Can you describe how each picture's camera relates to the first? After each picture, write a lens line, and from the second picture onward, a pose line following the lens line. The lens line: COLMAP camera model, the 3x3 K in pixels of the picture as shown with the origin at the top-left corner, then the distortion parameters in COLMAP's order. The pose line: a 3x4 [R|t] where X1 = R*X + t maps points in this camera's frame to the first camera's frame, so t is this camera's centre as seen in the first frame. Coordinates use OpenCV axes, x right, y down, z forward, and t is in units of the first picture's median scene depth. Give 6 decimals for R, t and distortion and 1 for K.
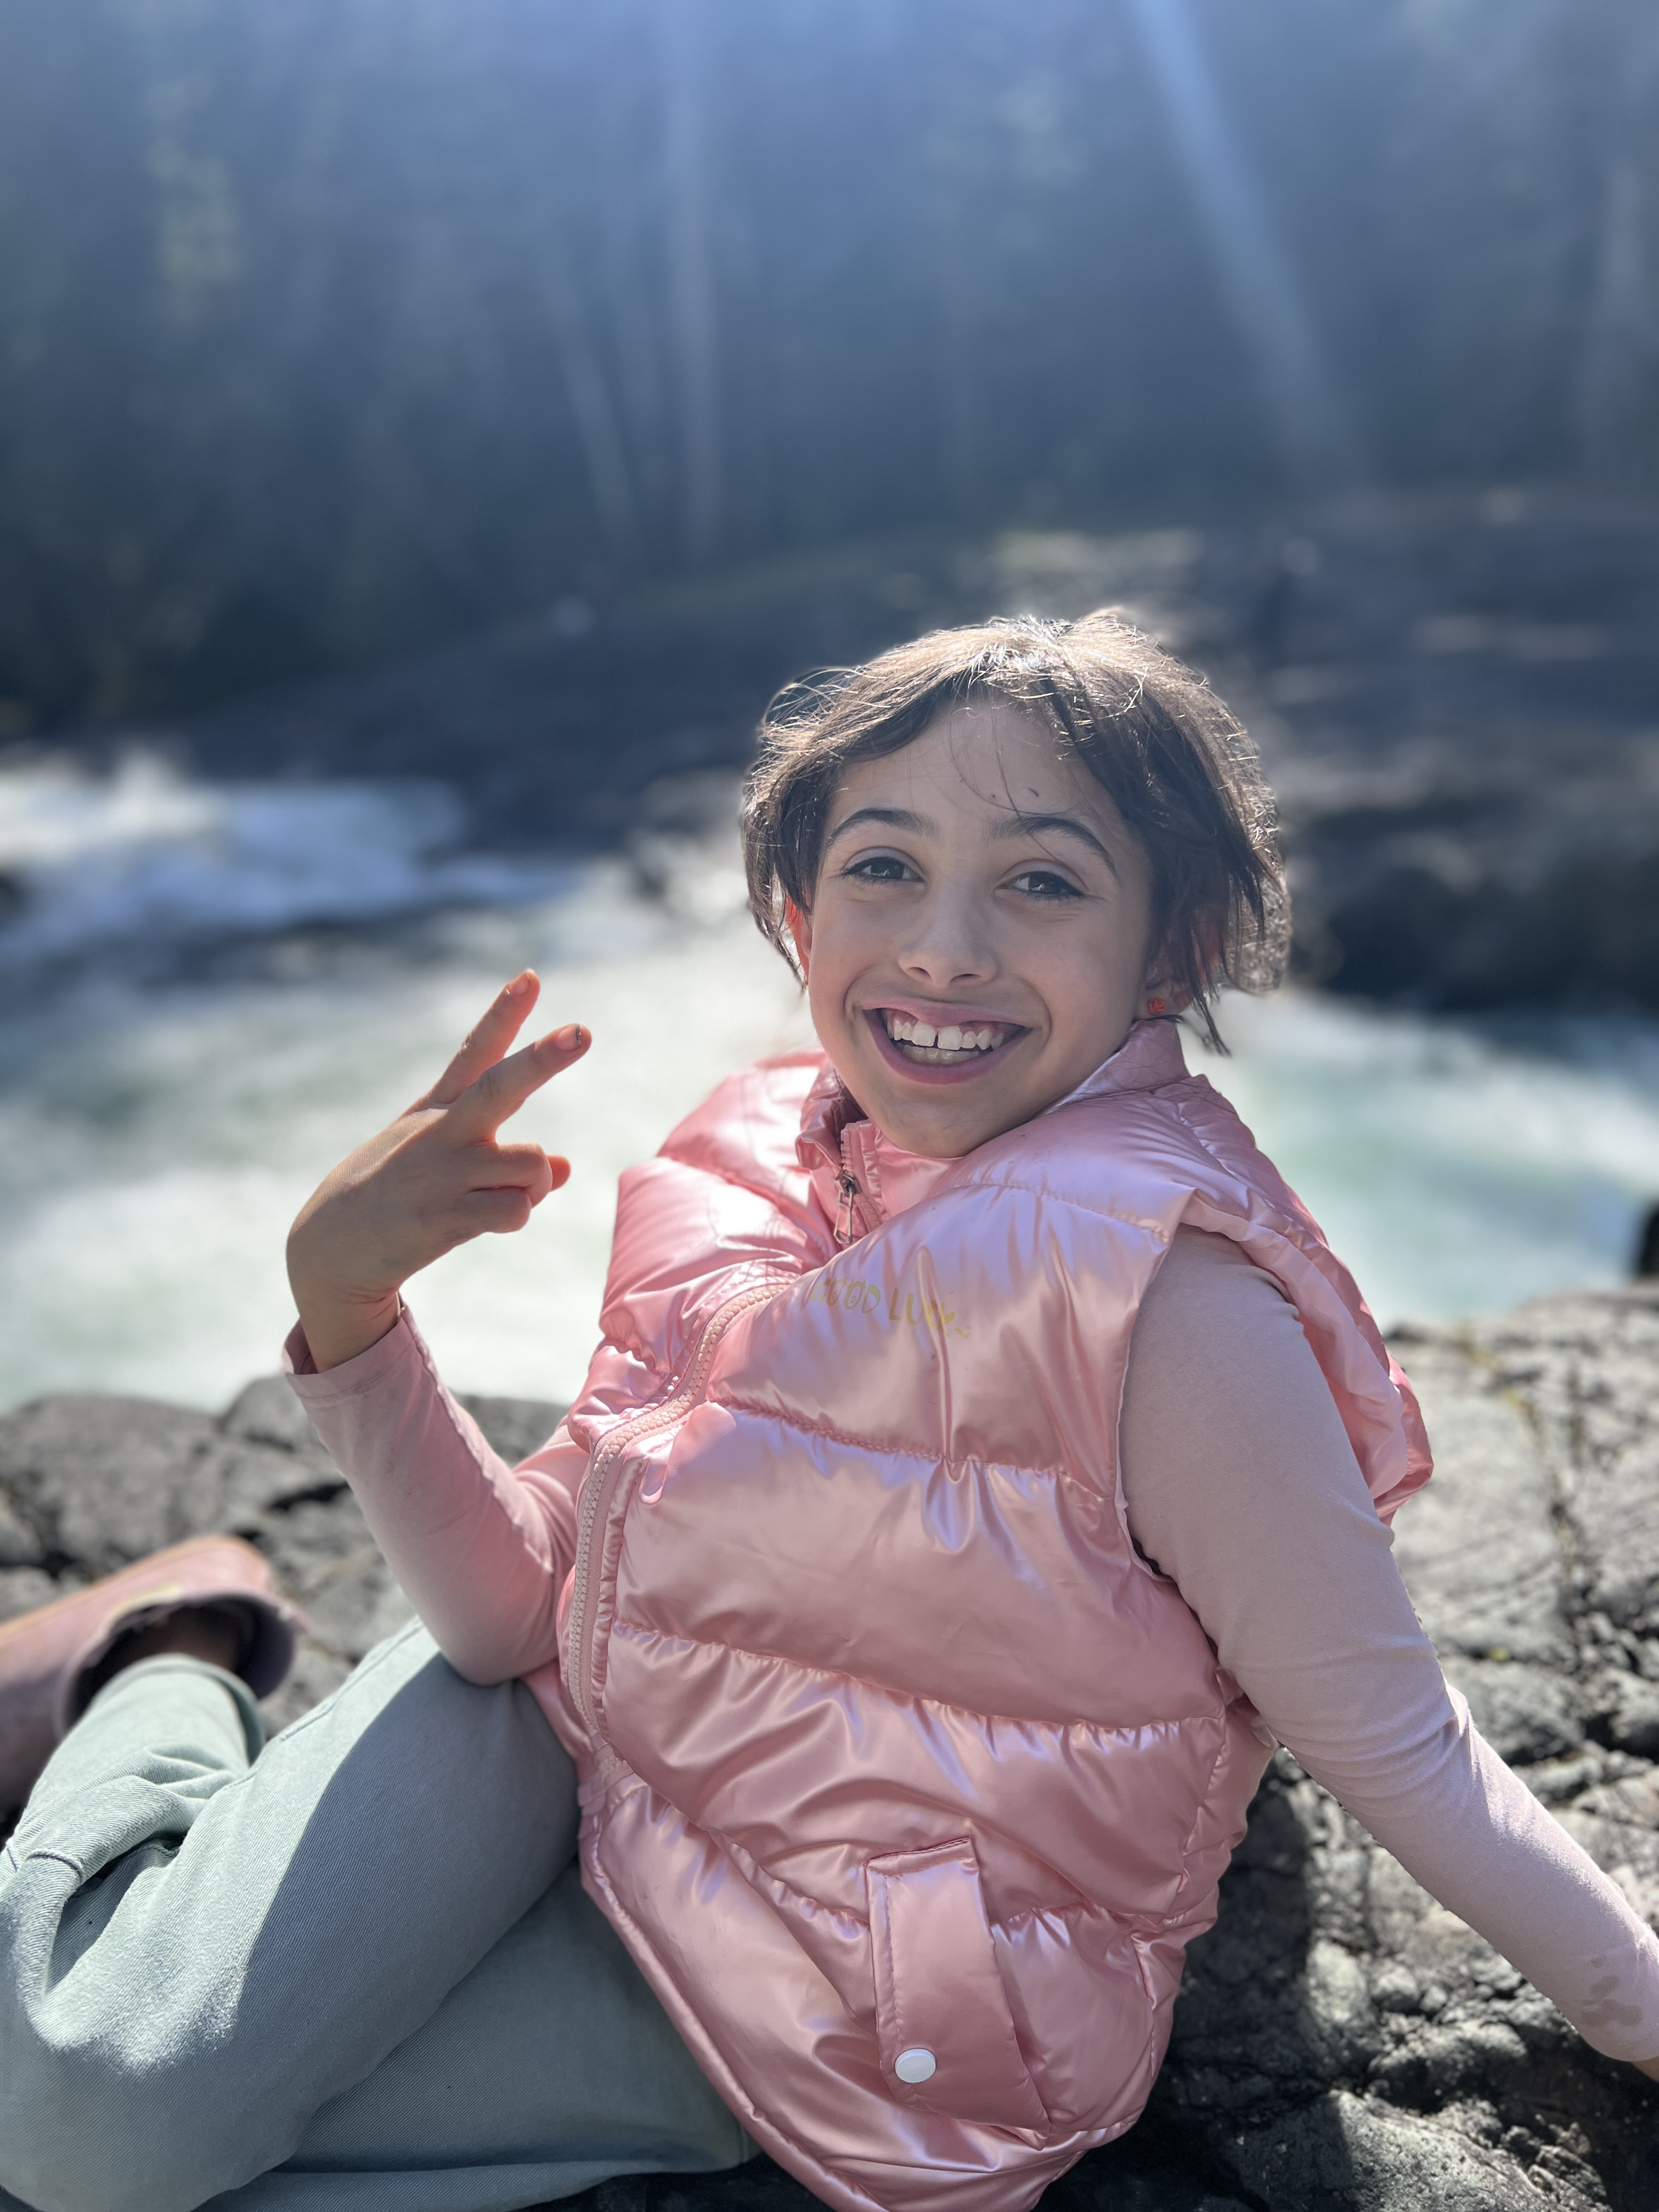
lens RADIAL K [[1670.2, 0, 831.7], [0, 1670.2, 1107.3], [0, 0, 1]] dist [-0.005147, -0.016189]
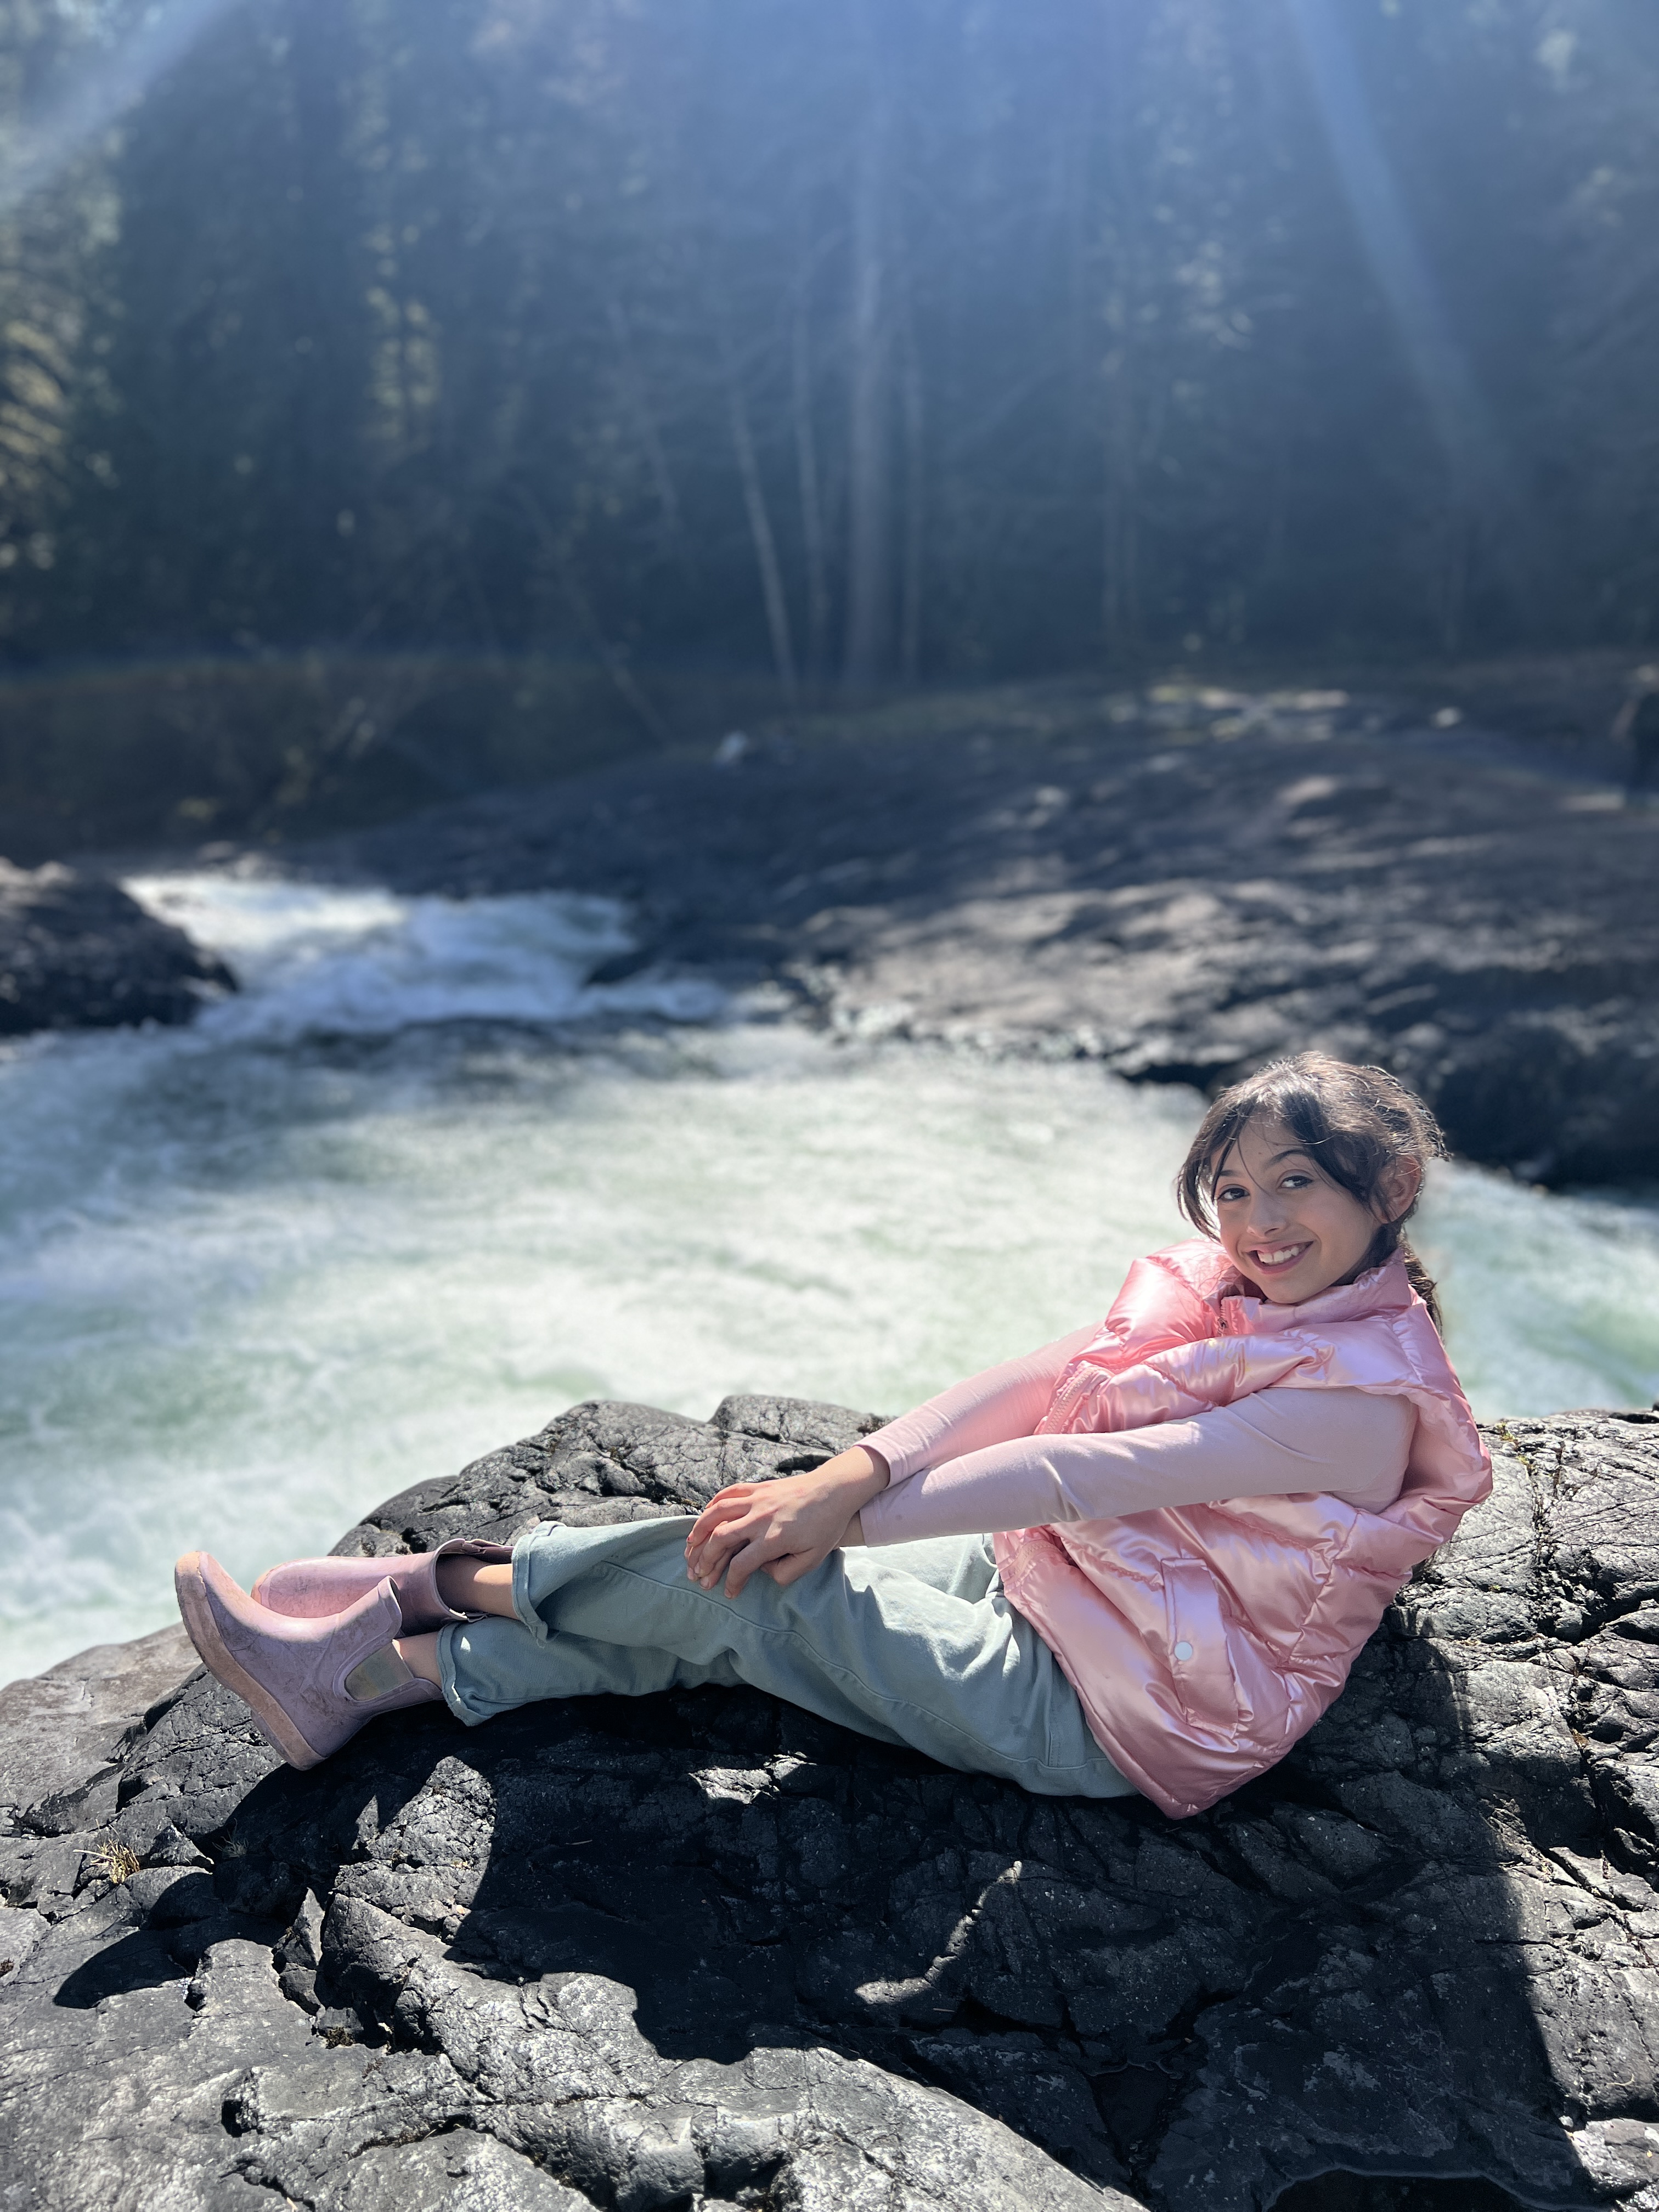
lens RADIAL K [[1670.2, 0, 823.9], [0, 1670.2, 1107.8], [0, 0, 1]] dist [-0.005147, -0.016189]
pose [[0.995328, 0.057383, -0.077646, -0.183656], [-0.062416, 0.995995, -0.064023, -0.025470], [0.073661, 0.068570, 0.994923, -0.757688]]
